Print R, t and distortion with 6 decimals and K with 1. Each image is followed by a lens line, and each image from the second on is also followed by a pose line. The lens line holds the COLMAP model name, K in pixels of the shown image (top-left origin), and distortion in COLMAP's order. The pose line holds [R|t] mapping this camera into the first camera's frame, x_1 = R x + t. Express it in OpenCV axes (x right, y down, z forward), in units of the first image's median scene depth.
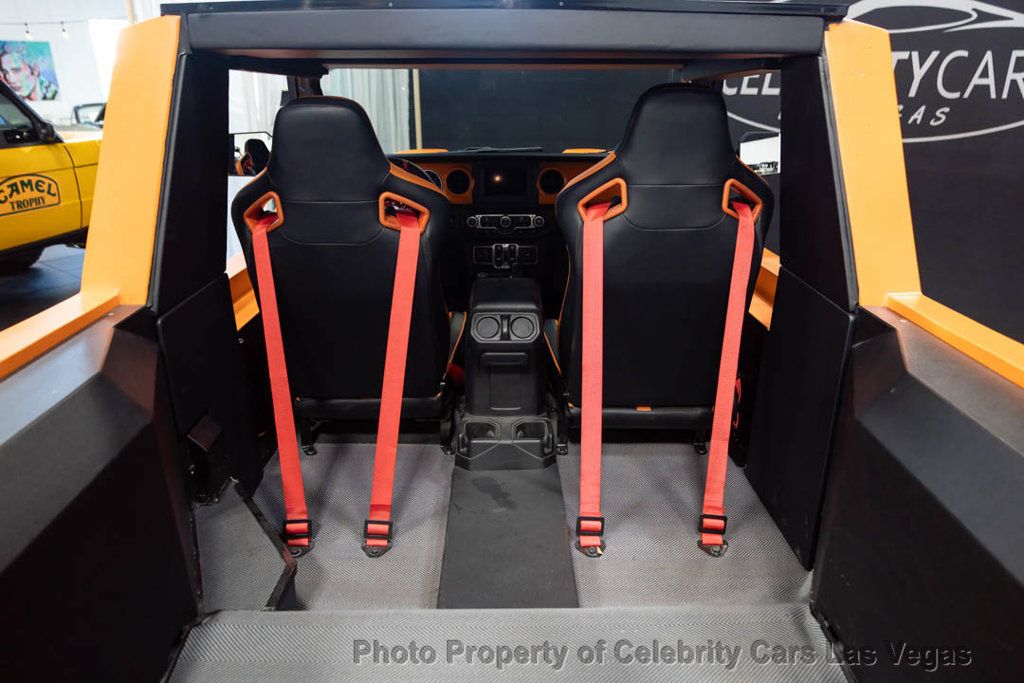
lens RADIAL K [[703.2, 0, 517.3], [0, 703.2, 334.6], [0, 0, 1]] dist [0.005348, 0.000271]
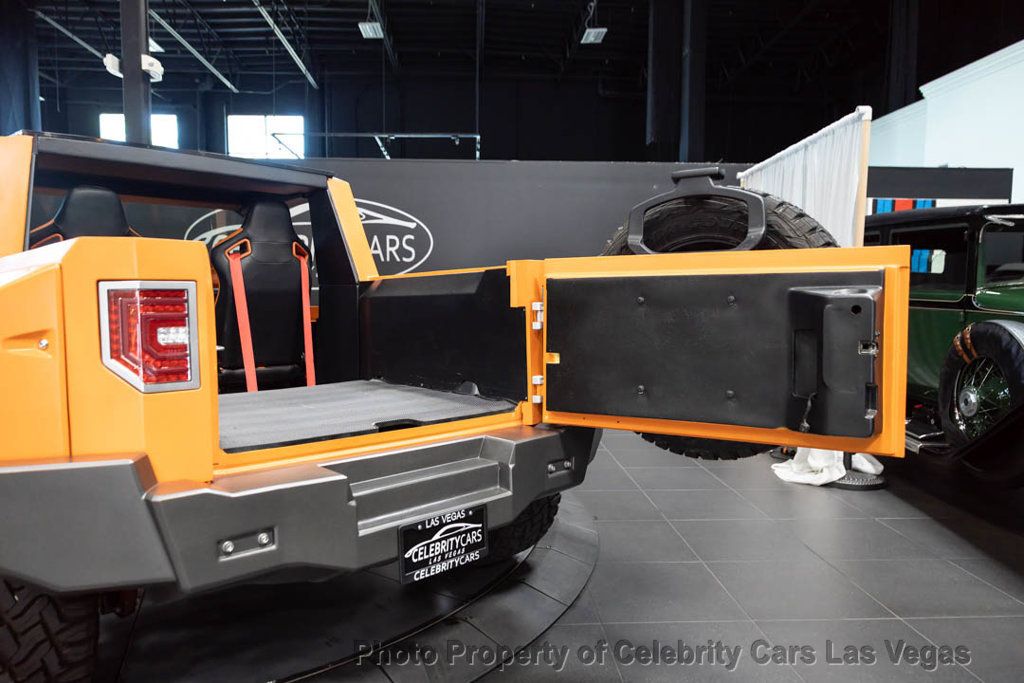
lens RADIAL K [[703.2, 0, 507.2], [0, 703.2, 339.3], [0, 0, 1]] dist [0.005348, 0.000271]
pose [[0.730648, -0.042829, 0.681410, -0.663365], [0.241913, 0.949522, -0.199713, 0.610816], [-0.638460, 0.310762, 0.704127, -0.814469]]
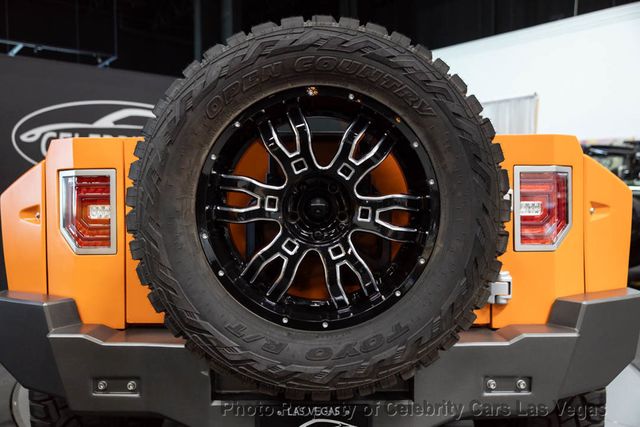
lens RADIAL K [[543.1, 0, 316.2], [0, 543.1, 215.3], [0, 0, 1]] dist [-0.017014, 0.024059]
pose [[0.999830, -0.007642, -0.016804, 0.006694], [0.001999, 0.949750, -0.313002, 0.609773], [0.018351, 0.312915, 0.949604, -0.749790]]
